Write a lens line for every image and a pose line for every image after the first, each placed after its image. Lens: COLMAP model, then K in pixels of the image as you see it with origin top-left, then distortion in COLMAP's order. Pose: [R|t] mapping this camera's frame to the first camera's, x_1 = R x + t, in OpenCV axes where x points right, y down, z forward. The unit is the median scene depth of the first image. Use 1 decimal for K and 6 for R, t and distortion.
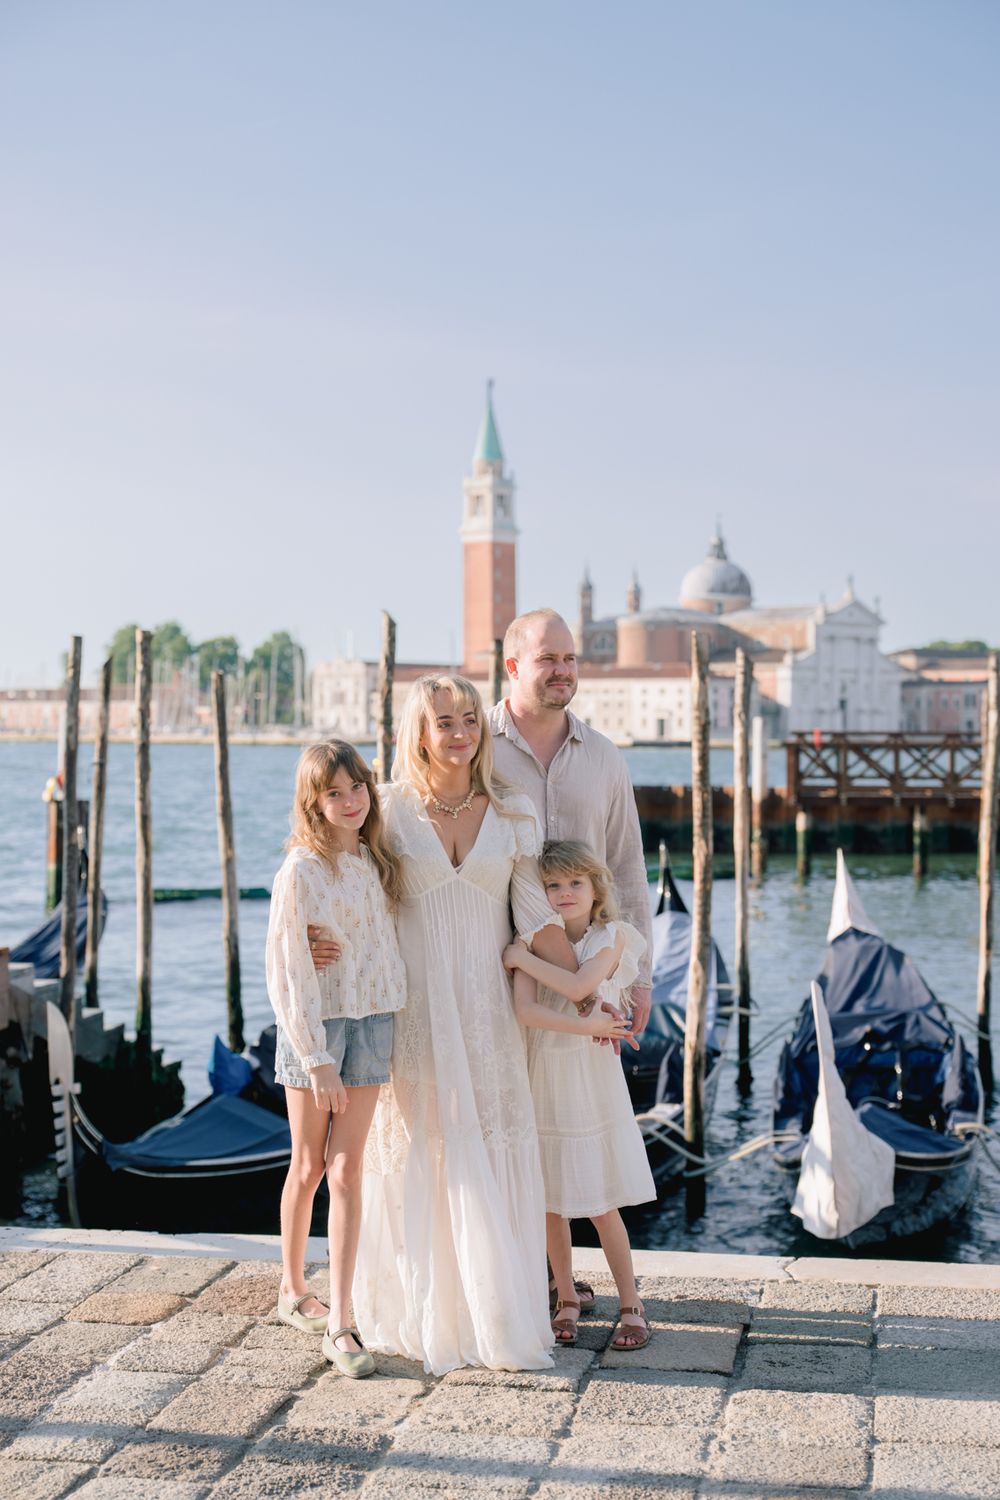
lens RADIAL K [[2366.3, 0, 495.4], [0, 2366.3, 743.5], [0, 0, 1]] dist [0.291415, 0.000000]
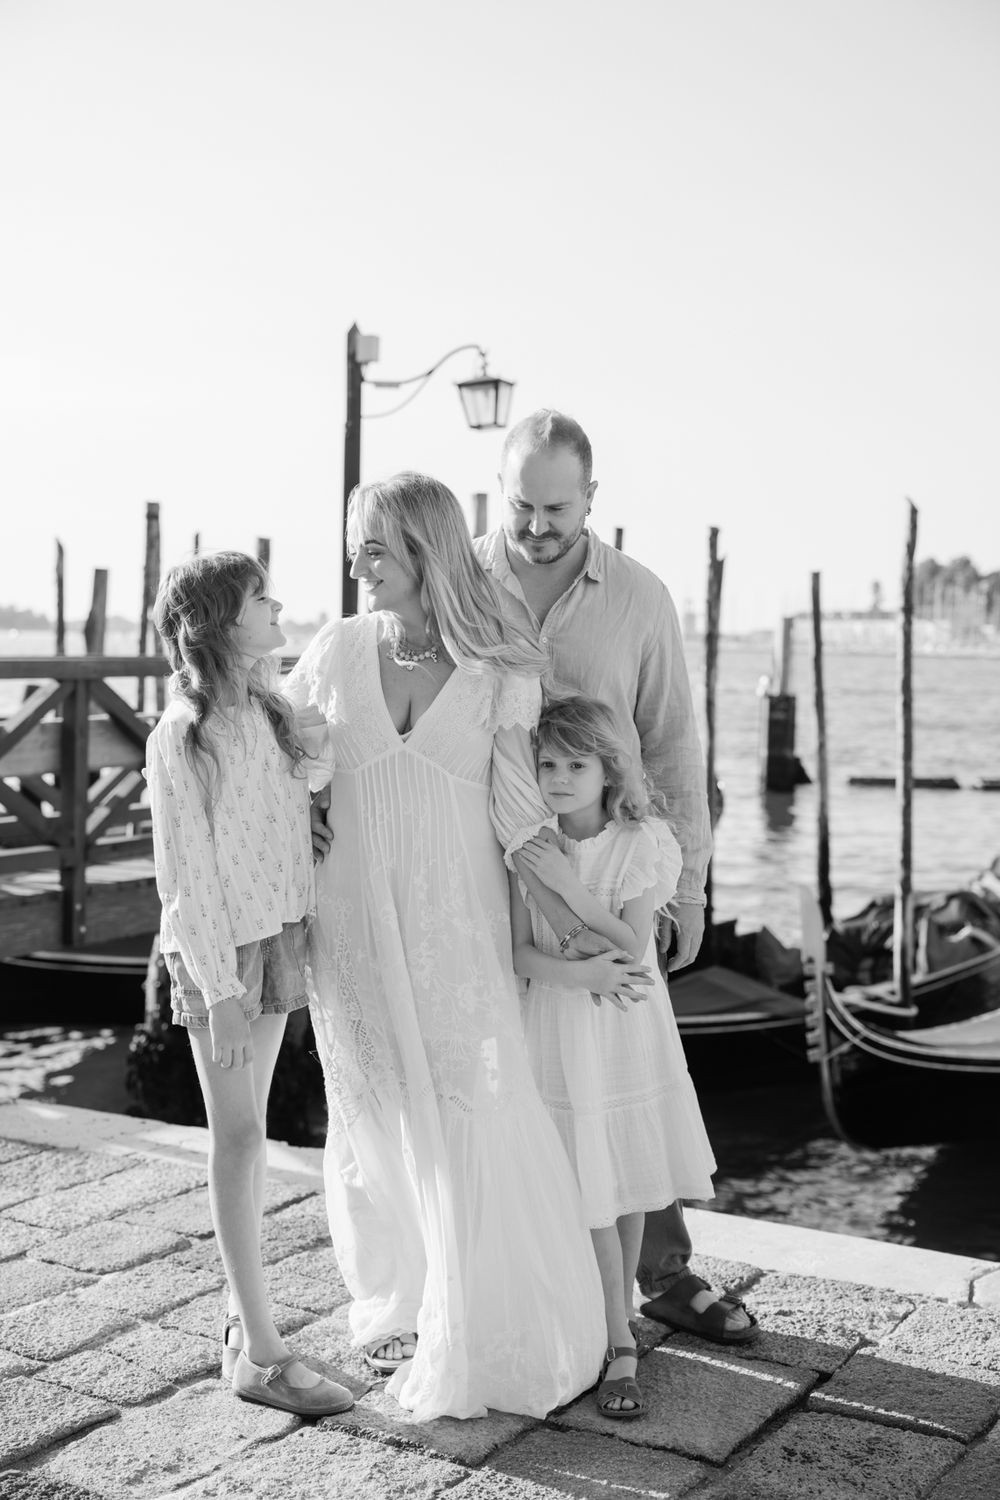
lens RADIAL K [[1955.7, 0, 511.5], [0, 1955.7, 746.1], [0, 0, 1]] dist [0.062039, 0.000000]
pose [[0.935515, 0.028925, -0.352101, 0.220769], [-0.012824, 0.998766, 0.047978, 0.024969], [0.353054, -0.040369, 0.934732, 0.423790]]
